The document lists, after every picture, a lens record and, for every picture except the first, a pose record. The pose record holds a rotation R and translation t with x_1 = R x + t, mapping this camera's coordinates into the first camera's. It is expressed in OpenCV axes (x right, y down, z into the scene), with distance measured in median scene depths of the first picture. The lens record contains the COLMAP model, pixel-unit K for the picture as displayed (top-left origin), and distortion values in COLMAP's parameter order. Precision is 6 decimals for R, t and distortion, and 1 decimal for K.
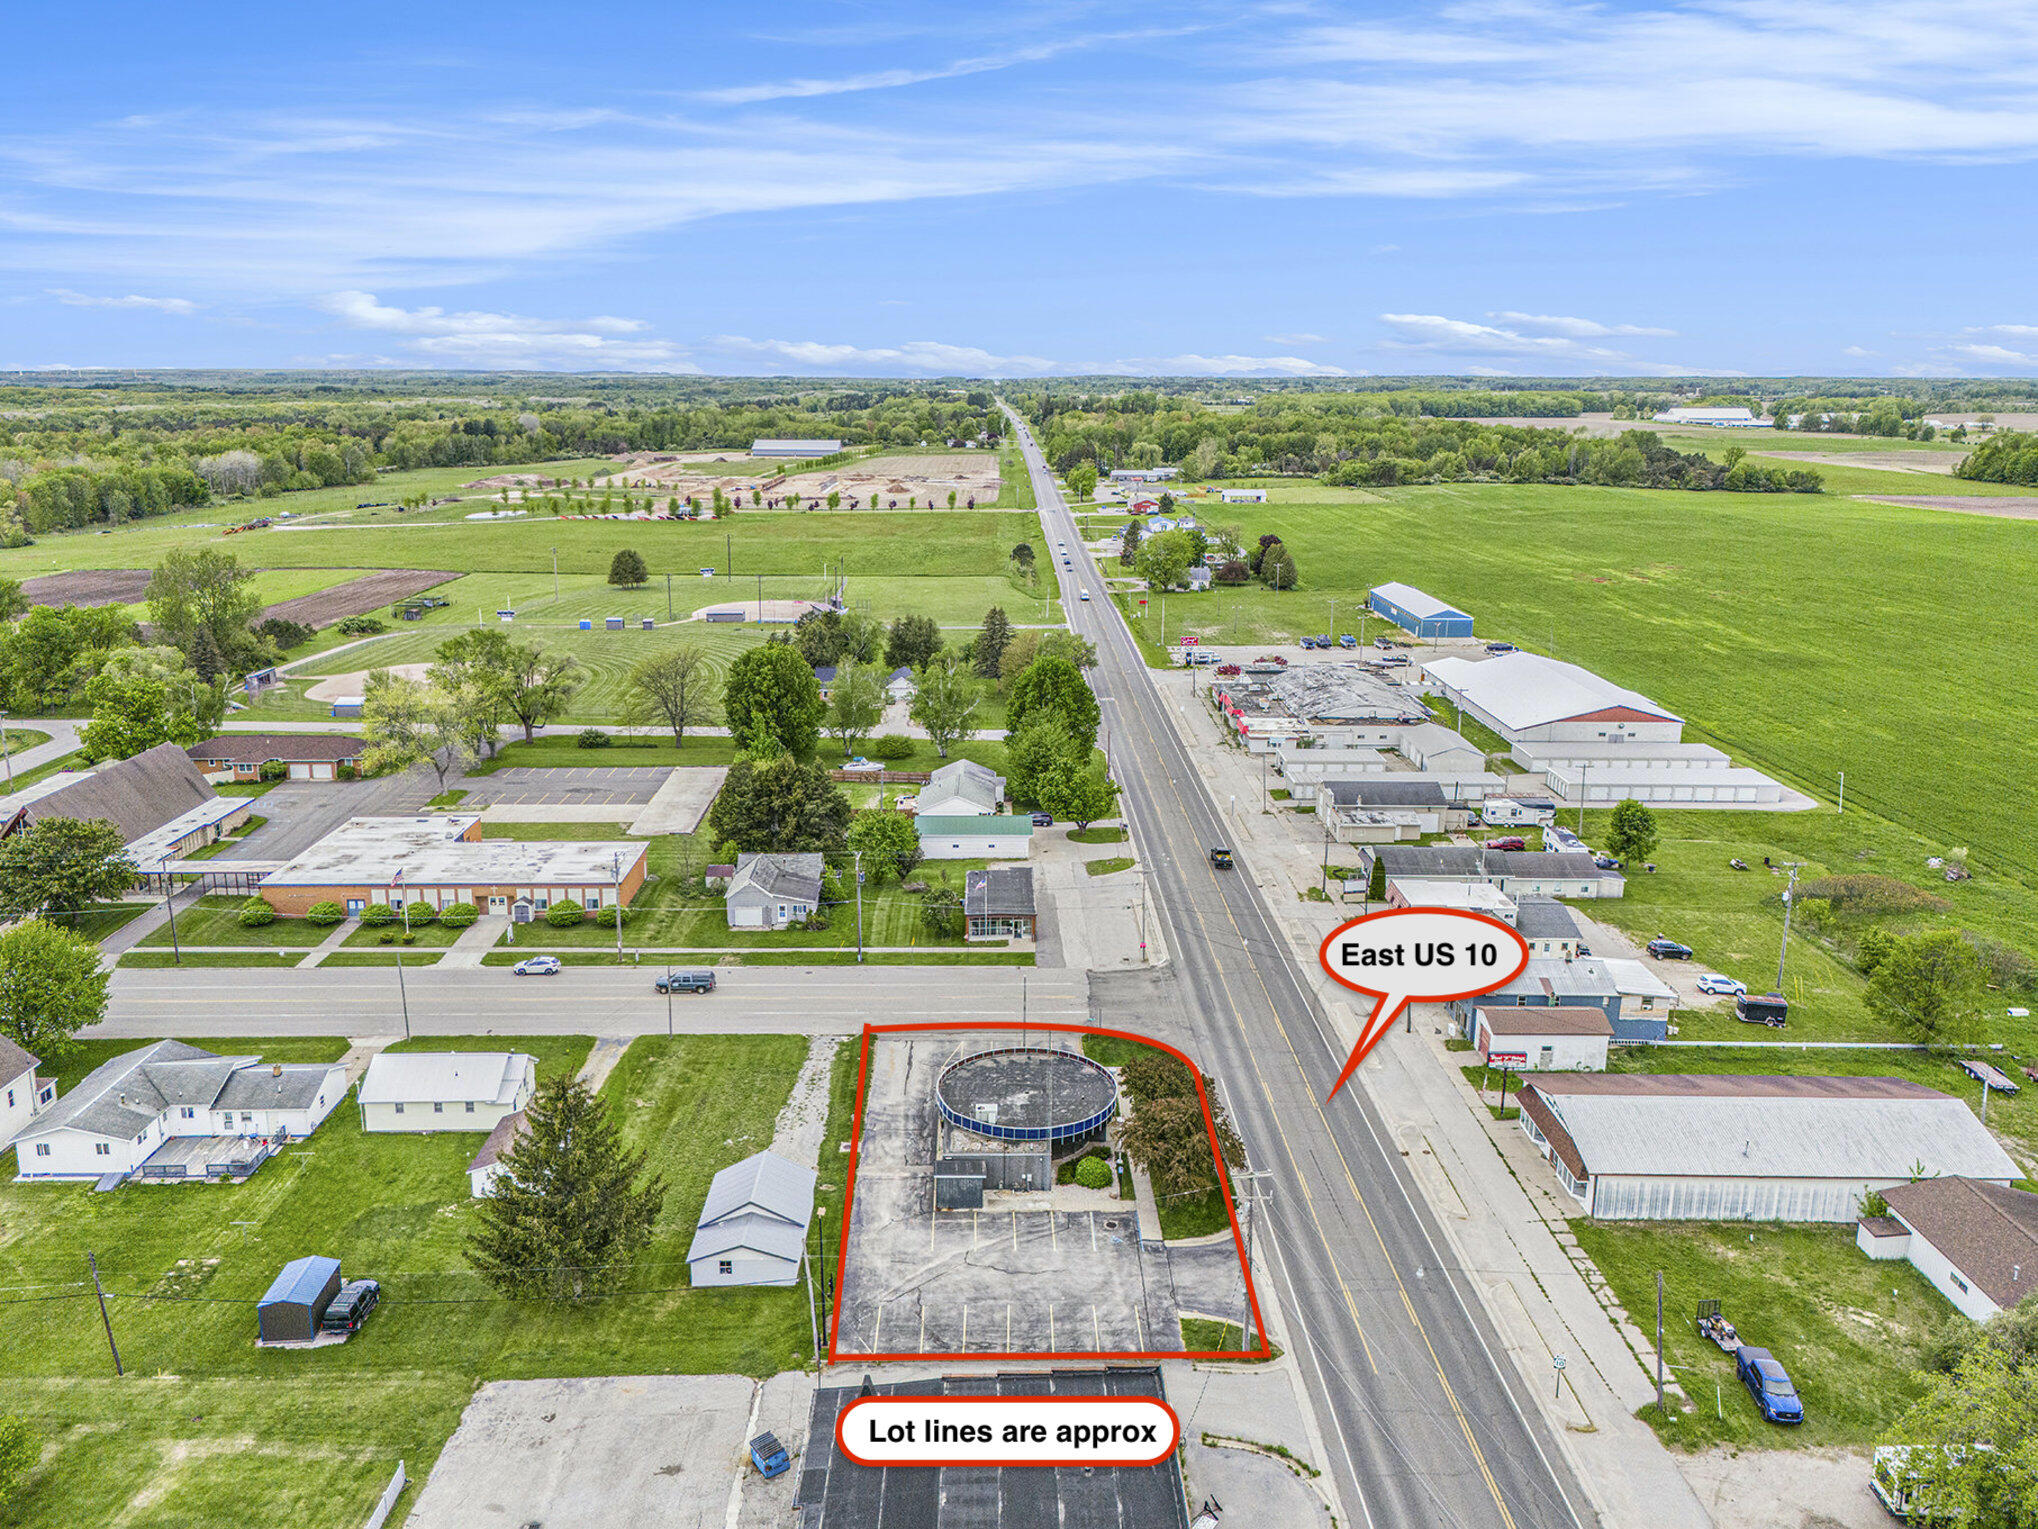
lens RADIAL K [[1514.6, 0, 1019.0], [0, 1514.6, 764.5], [0, 0, 1]] dist [0.076565, -0.086814]
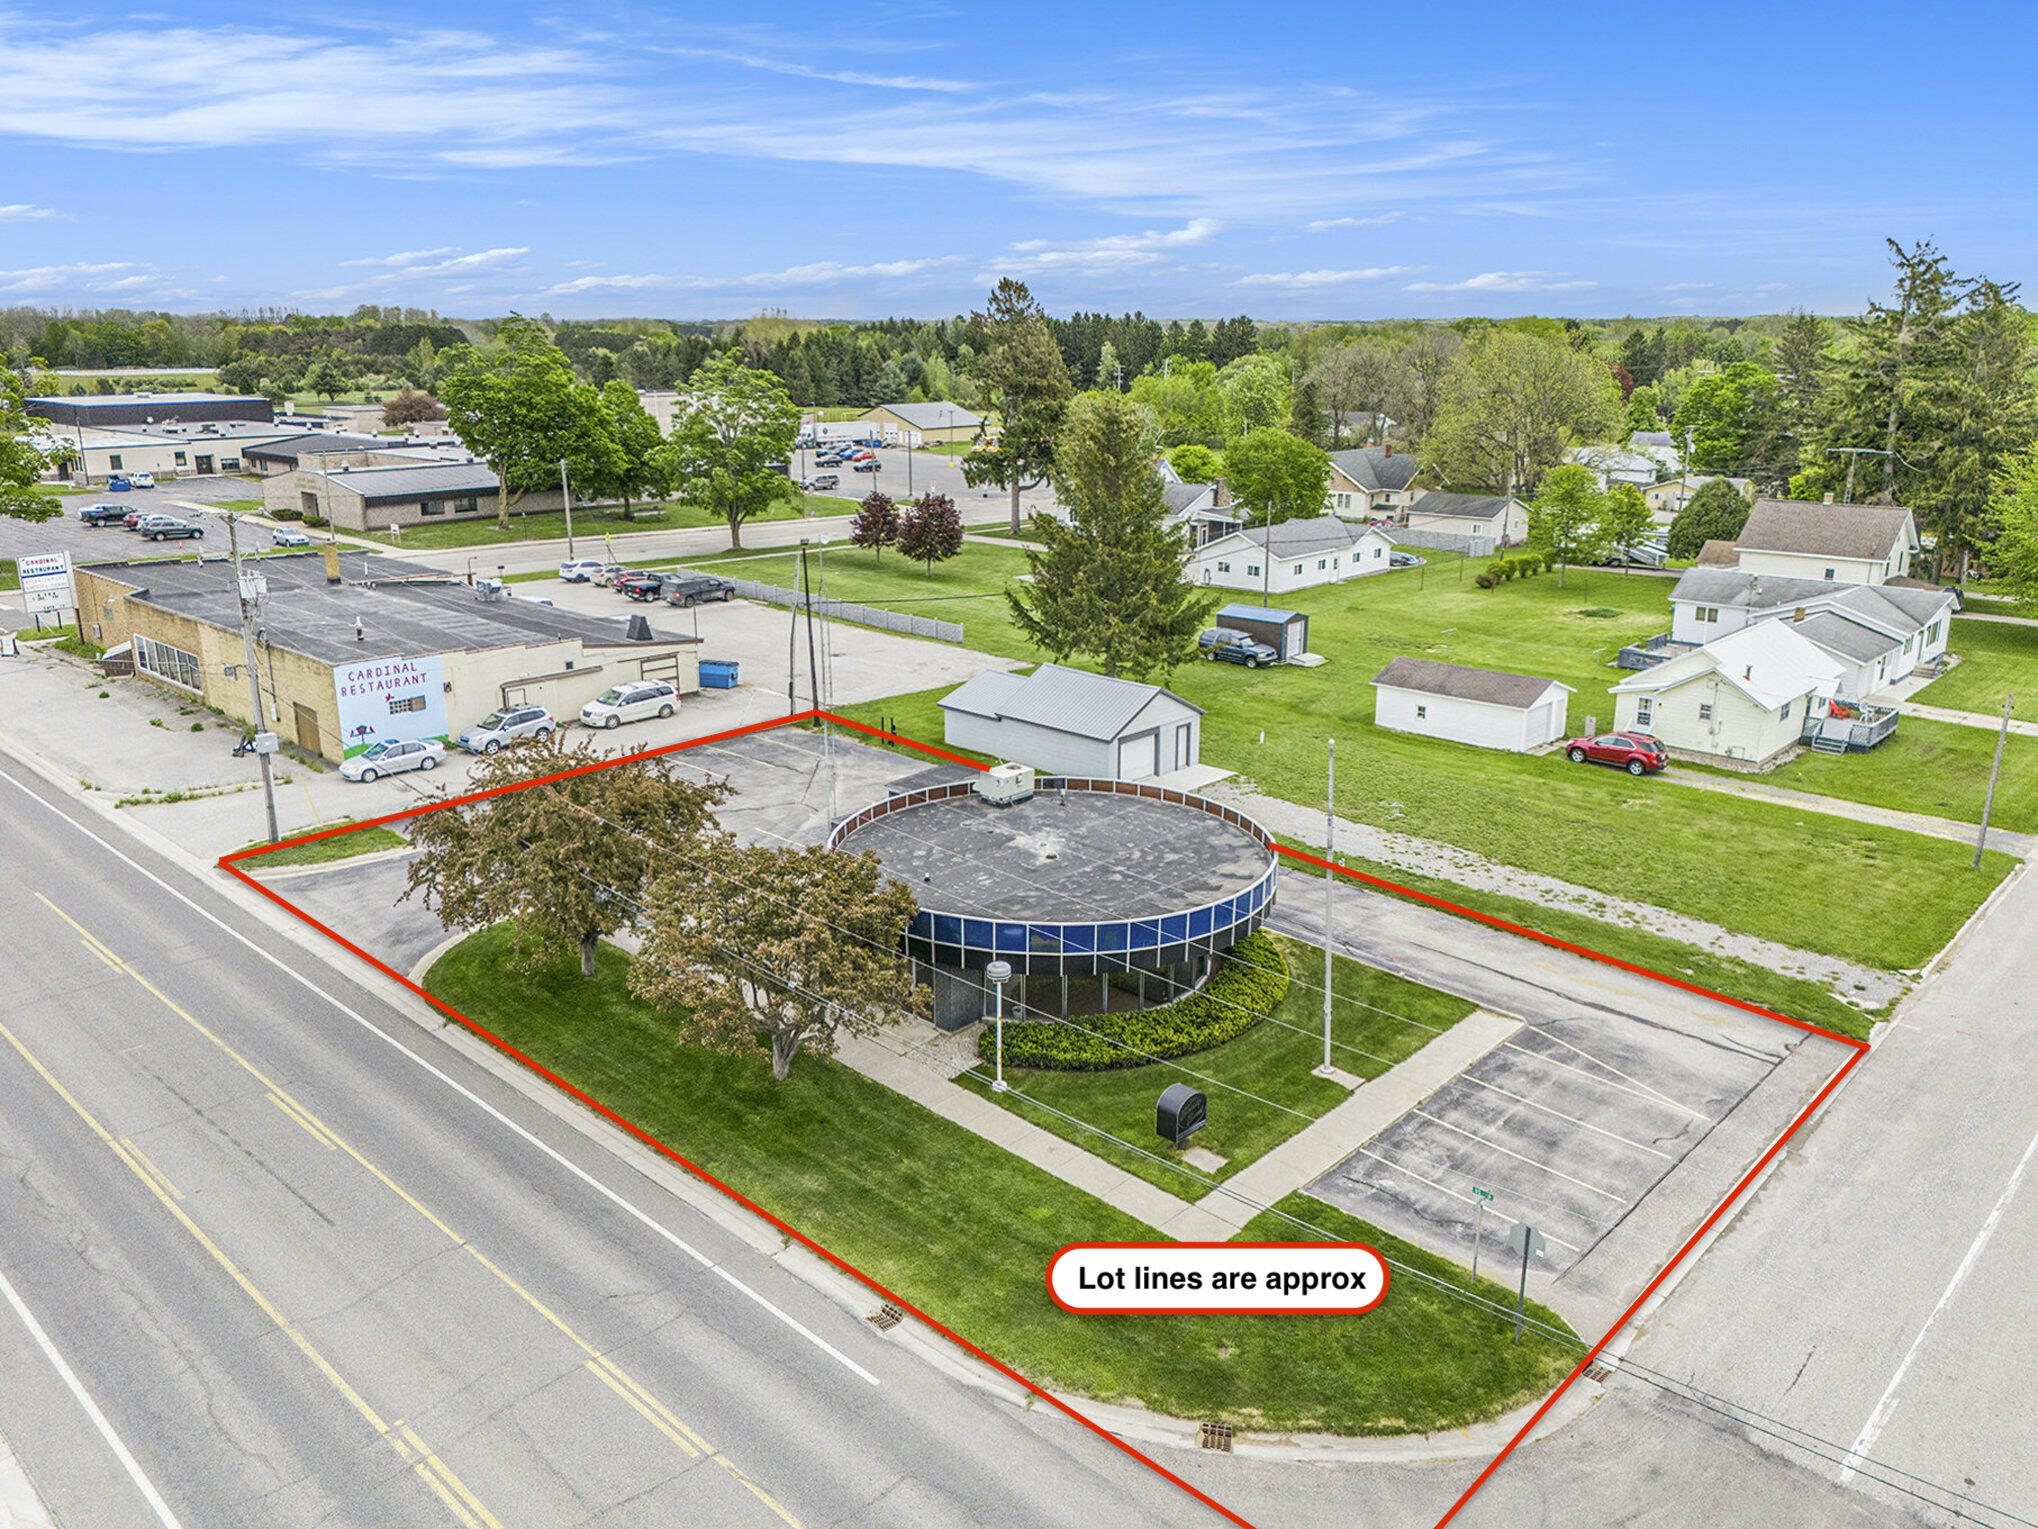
lens RADIAL K [[1514.6, 0, 1019.0], [0, 1514.6, 764.5], [0, 0, 1]] dist [0.076565, -0.086814]
pose [[-0.695487, 0.189183, -0.693186, 0.249529], [-0.182606, 0.886508, 0.425157, 0.020661], [0.694948, 0.422271, -0.582009, 1.063826]]
